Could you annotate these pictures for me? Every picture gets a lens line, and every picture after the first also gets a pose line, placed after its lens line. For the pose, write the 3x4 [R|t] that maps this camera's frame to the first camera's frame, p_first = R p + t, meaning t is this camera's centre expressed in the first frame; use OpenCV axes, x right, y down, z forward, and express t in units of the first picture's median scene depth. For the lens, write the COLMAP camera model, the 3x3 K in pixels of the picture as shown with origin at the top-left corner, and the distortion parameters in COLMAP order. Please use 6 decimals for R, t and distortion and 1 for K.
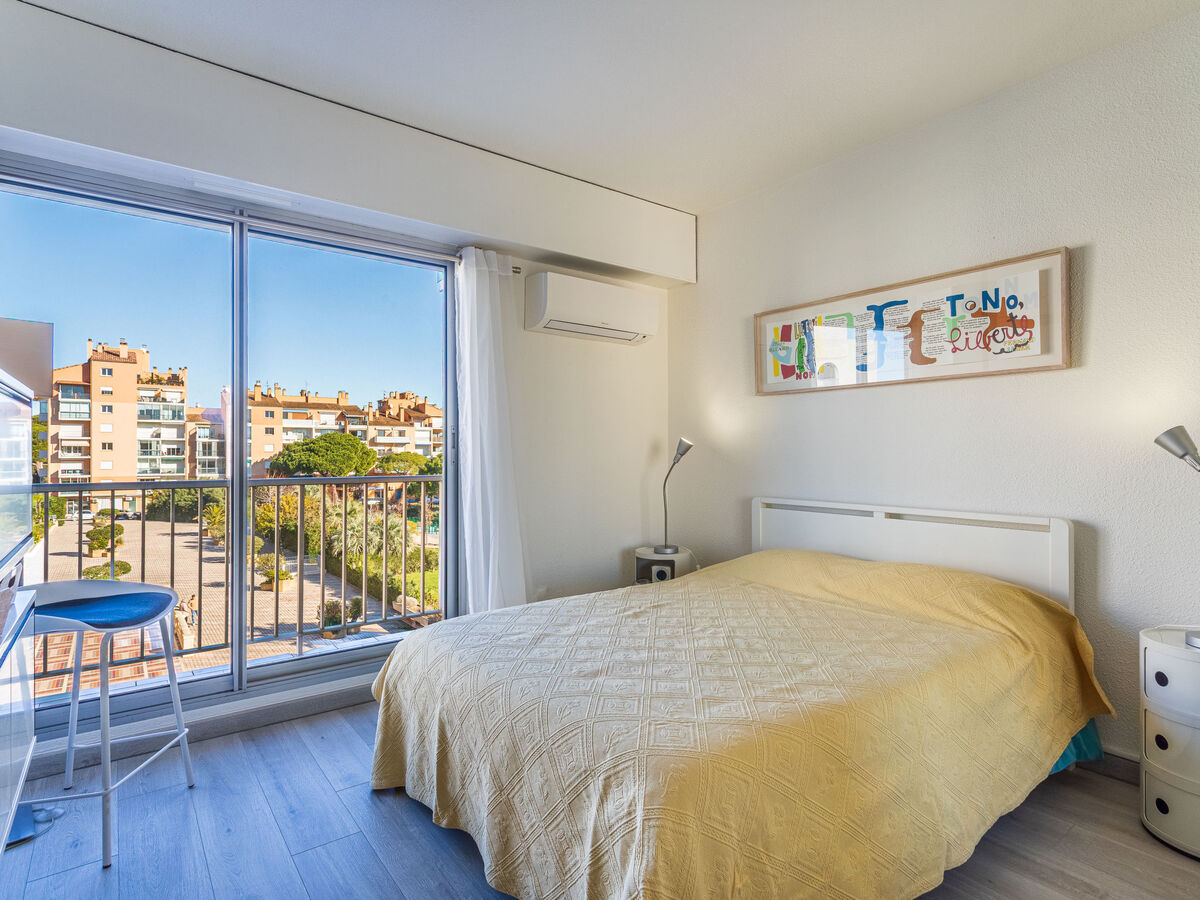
lens RADIAL K [[643.2, 0, 603.1], [0, 643.2, 451.6], [0, 0, 1]] dist [0.001703, 0.001519]
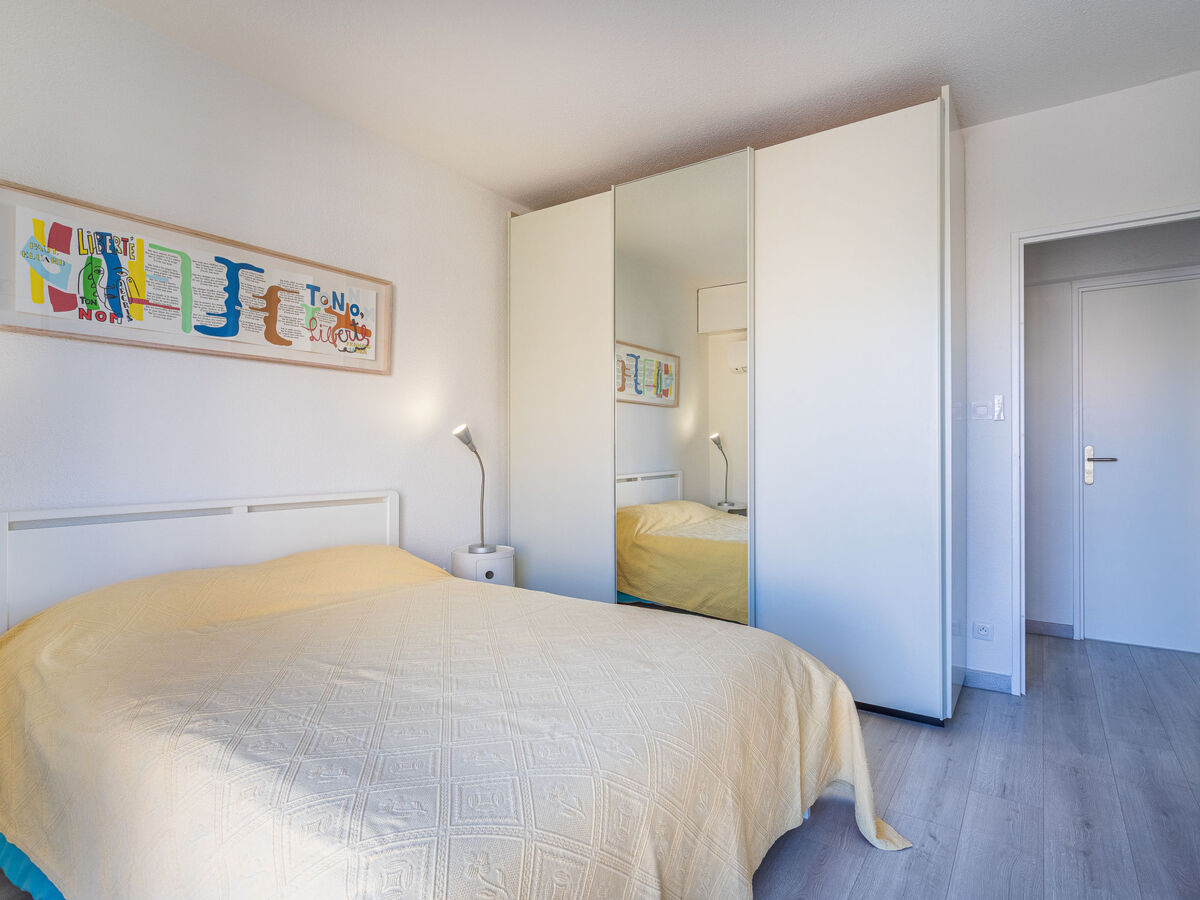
lens RADIAL K [[643.2, 0, 602.6], [0, 643.2, 452.8], [0, 0, 1]] dist [0.001703, 0.001519]
pose [[-0.314658, 0.003661, 0.949198, -0.592506], [0.002223, 0.999993, -0.003120, 0.030024], [-0.949203, 0.001128, -0.314663, 0.911091]]
